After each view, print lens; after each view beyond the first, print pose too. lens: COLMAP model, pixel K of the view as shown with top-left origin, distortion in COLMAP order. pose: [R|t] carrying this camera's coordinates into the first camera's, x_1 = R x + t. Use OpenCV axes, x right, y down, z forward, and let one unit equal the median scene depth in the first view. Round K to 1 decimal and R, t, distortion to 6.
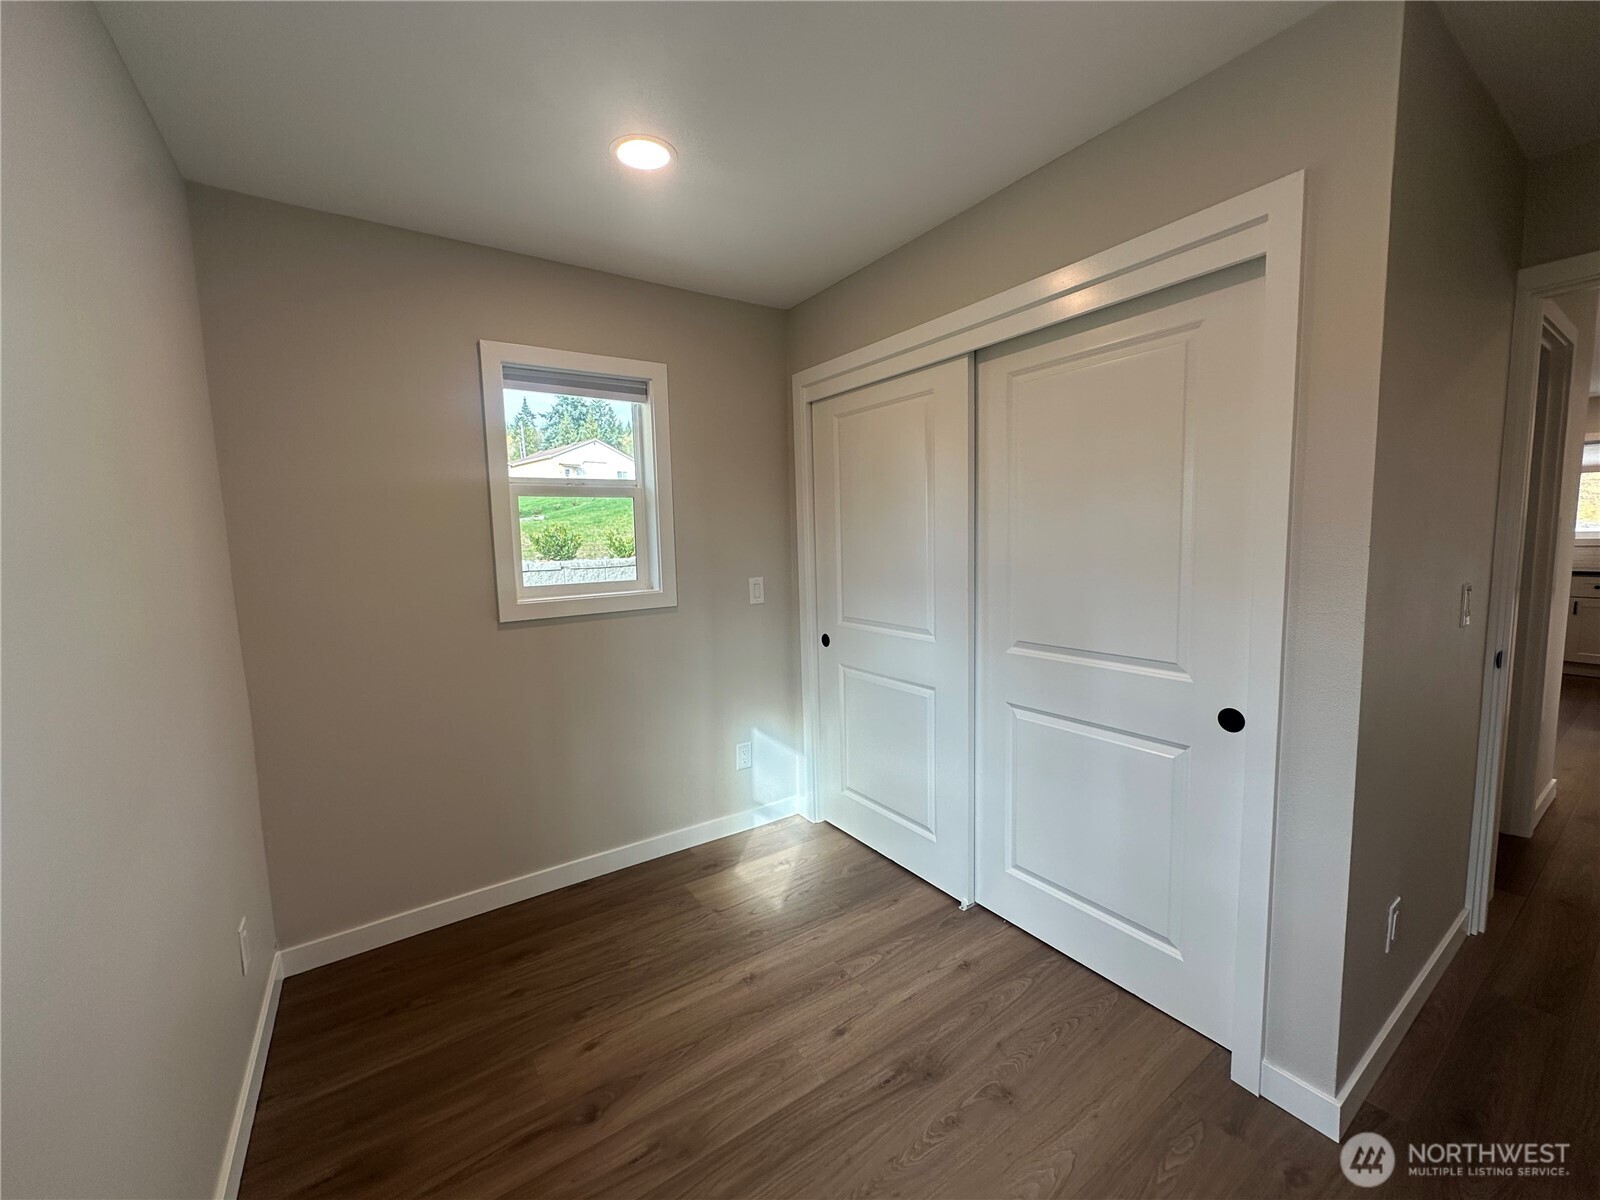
lens RADIAL K [[634.5, 0, 800.8], [0, 634.5, 605.8], [0, 0, 1]] dist [-0.004012, 0.000389]
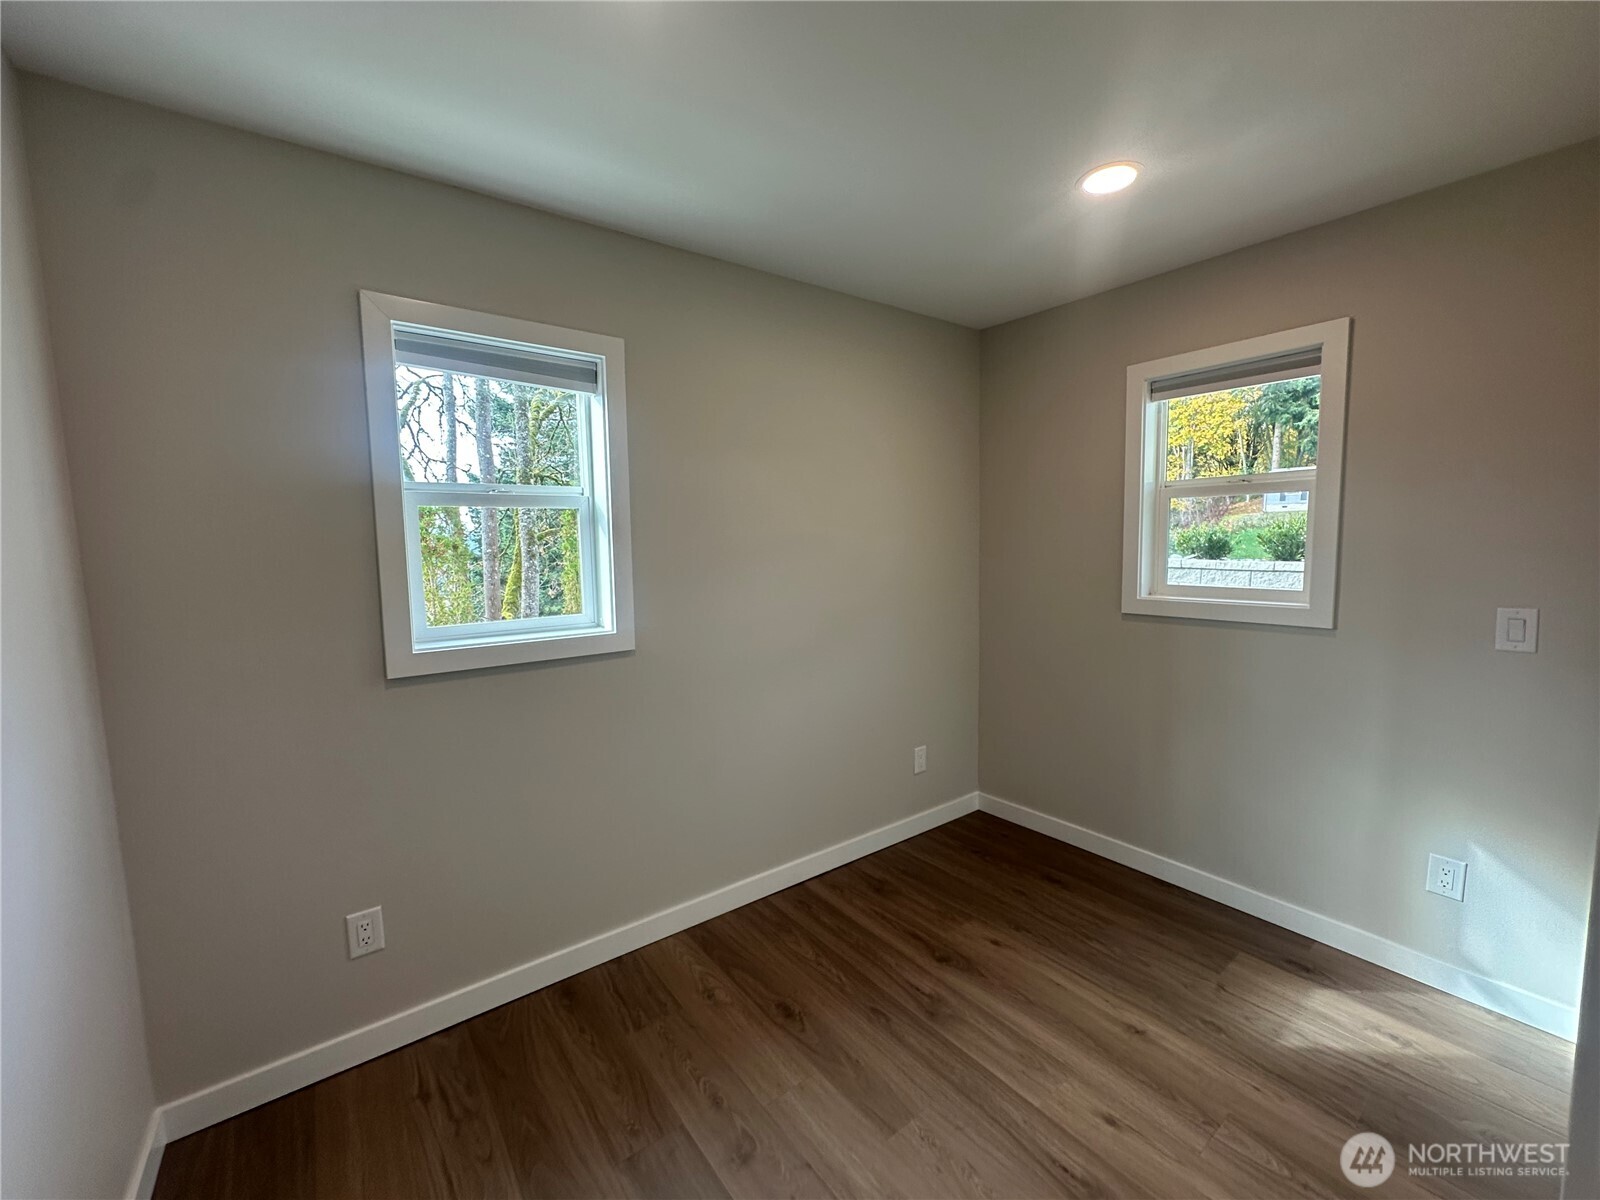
lens RADIAL K [[634.5, 0, 799.5], [0, 634.5, 598.4], [0, 0, 1]] dist [-0.004012, 0.000389]
pose [[0.055963, 0.116888, -0.991567, 0.736140], [-0.098597, 0.988916, 0.111010, -0.080415], [0.993553, 0.091553, 0.066868, 0.410543]]
